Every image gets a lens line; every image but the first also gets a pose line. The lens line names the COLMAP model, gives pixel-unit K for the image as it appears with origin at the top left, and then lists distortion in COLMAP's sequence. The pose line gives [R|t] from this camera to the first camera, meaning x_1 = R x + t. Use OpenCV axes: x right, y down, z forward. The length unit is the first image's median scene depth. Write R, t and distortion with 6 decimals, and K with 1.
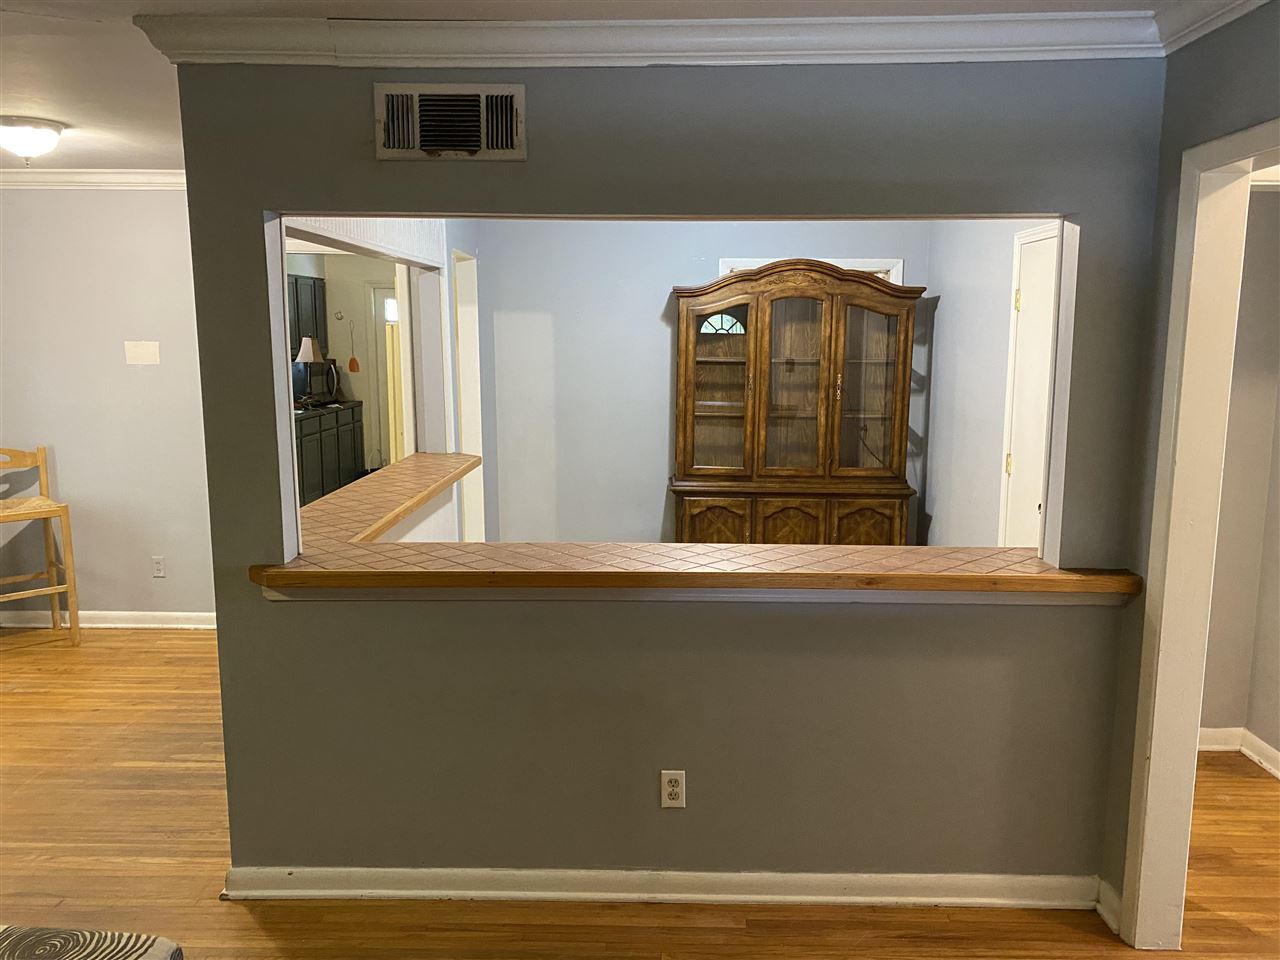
lens RADIAL K [[974.4, 0, 640.0], [0, 974.4, 480.0], [0, 0, 1]] dist [0.099175, -0.174429]
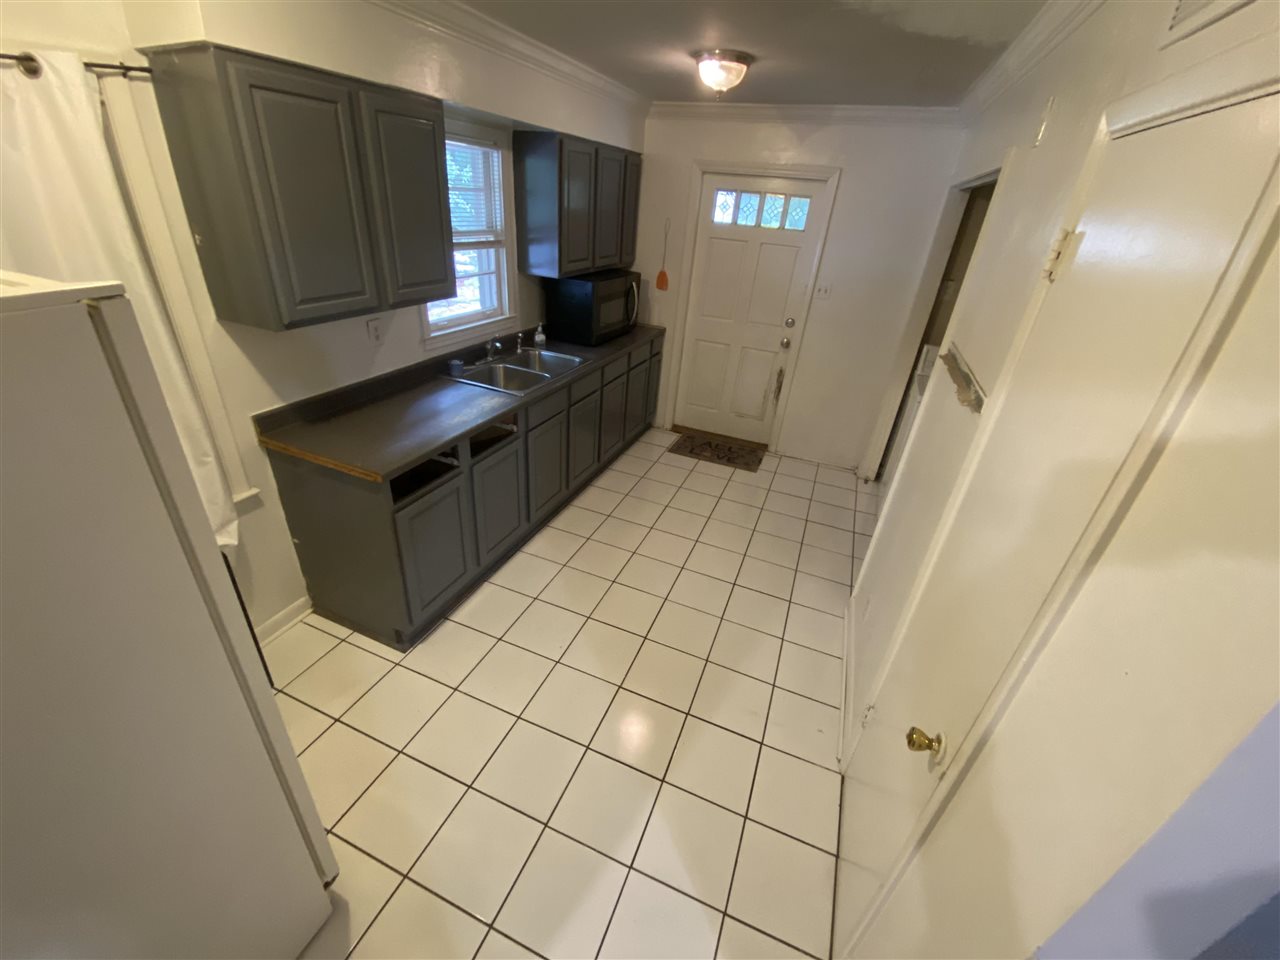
lens RADIAL K [[527.6, 0, 635.6], [0, 527.6, 478.9], [0, 0, 1]] dist [-0.007826, -0.000245]
pose [[0.933596, 0.232008, -0.273076, -0.162777], [-0.131936, 0.931116, 0.340023, -0.112270], [0.333154, -0.281416, 0.899897, 0.580036]]
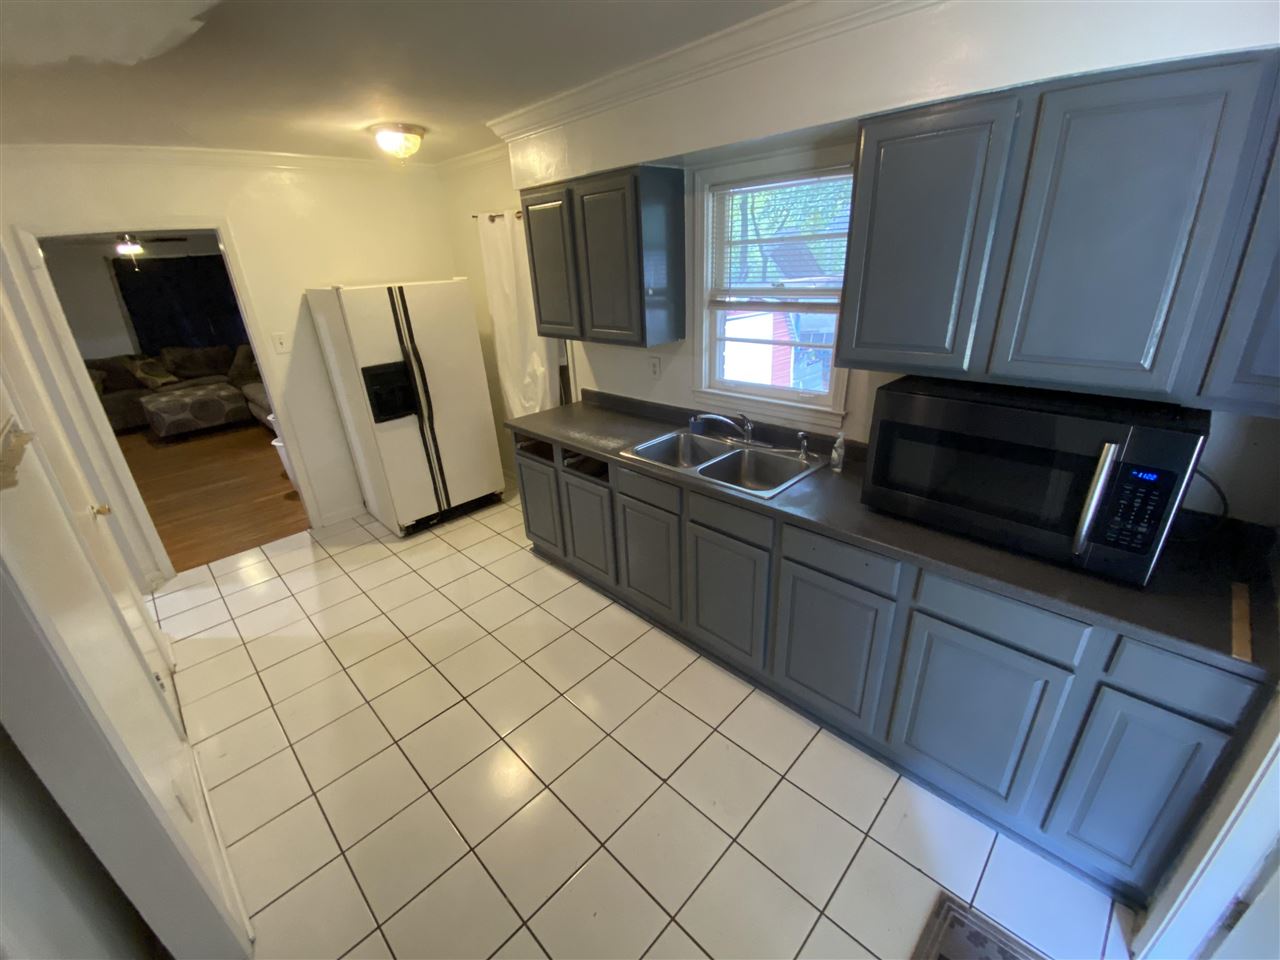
lens RADIAL K [[525.6, 0, 640.0], [0, 525.6, 480.0], [0, 0, 1]] dist [0.002417, -0.000337]
pose [[-0.675917, 0.312333, -0.667521, -0.132920], [-0.067987, 0.875467, 0.478472, -0.164119], [0.733835, 0.368790, -0.570508, 0.976279]]
